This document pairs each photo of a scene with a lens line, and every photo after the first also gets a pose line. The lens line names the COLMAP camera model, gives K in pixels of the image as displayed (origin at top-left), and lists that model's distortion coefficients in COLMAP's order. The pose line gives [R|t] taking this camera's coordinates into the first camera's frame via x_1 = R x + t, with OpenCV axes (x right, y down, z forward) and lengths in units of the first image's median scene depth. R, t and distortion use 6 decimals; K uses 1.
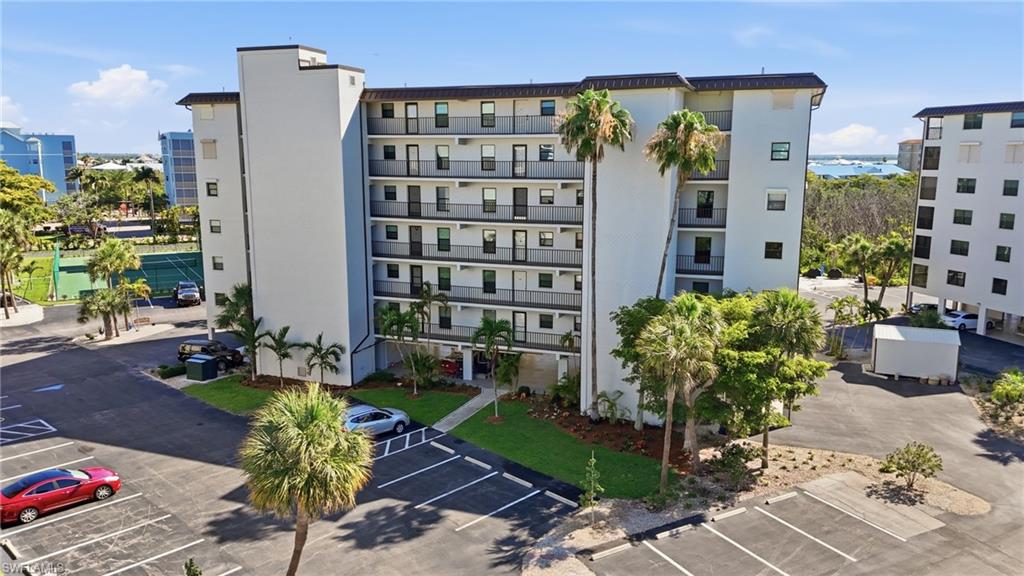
lens RADIAL K [[764.0, 0, 513.9], [0, 764.0, 284.4], [0, 0, 1]] dist [0.043438, -0.034900]
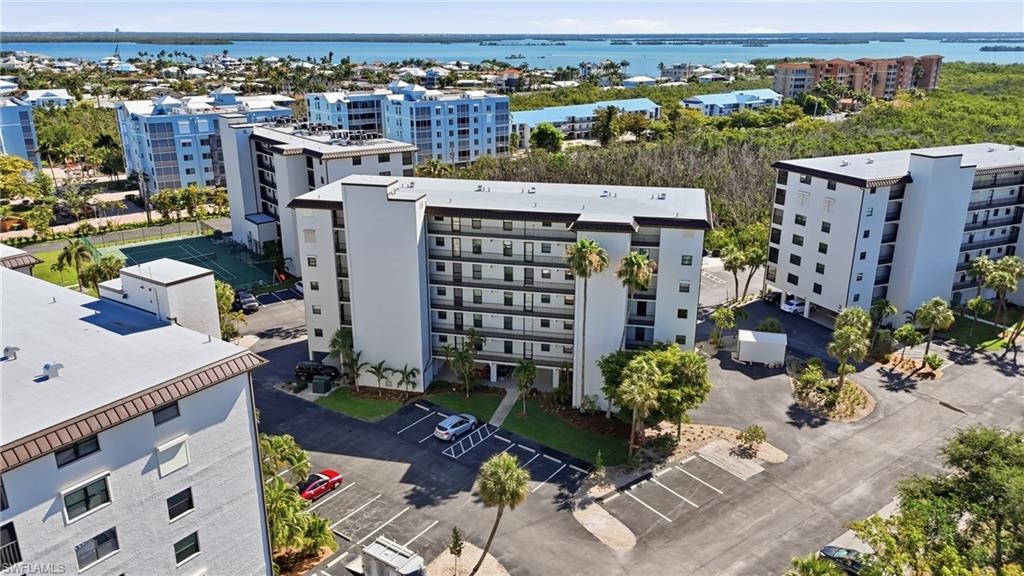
lens RADIAL K [[764.0, 0, 506.7], [0, 764.0, 285.7], [0, 0, 1]] dist [0.043438, -0.034900]
pose [[0.991315, -0.050174, 0.121565, -0.288280], [0.030877, 0.987320, 0.155712, -0.422172], [-0.127836, -0.150606, 0.980294, -0.699652]]
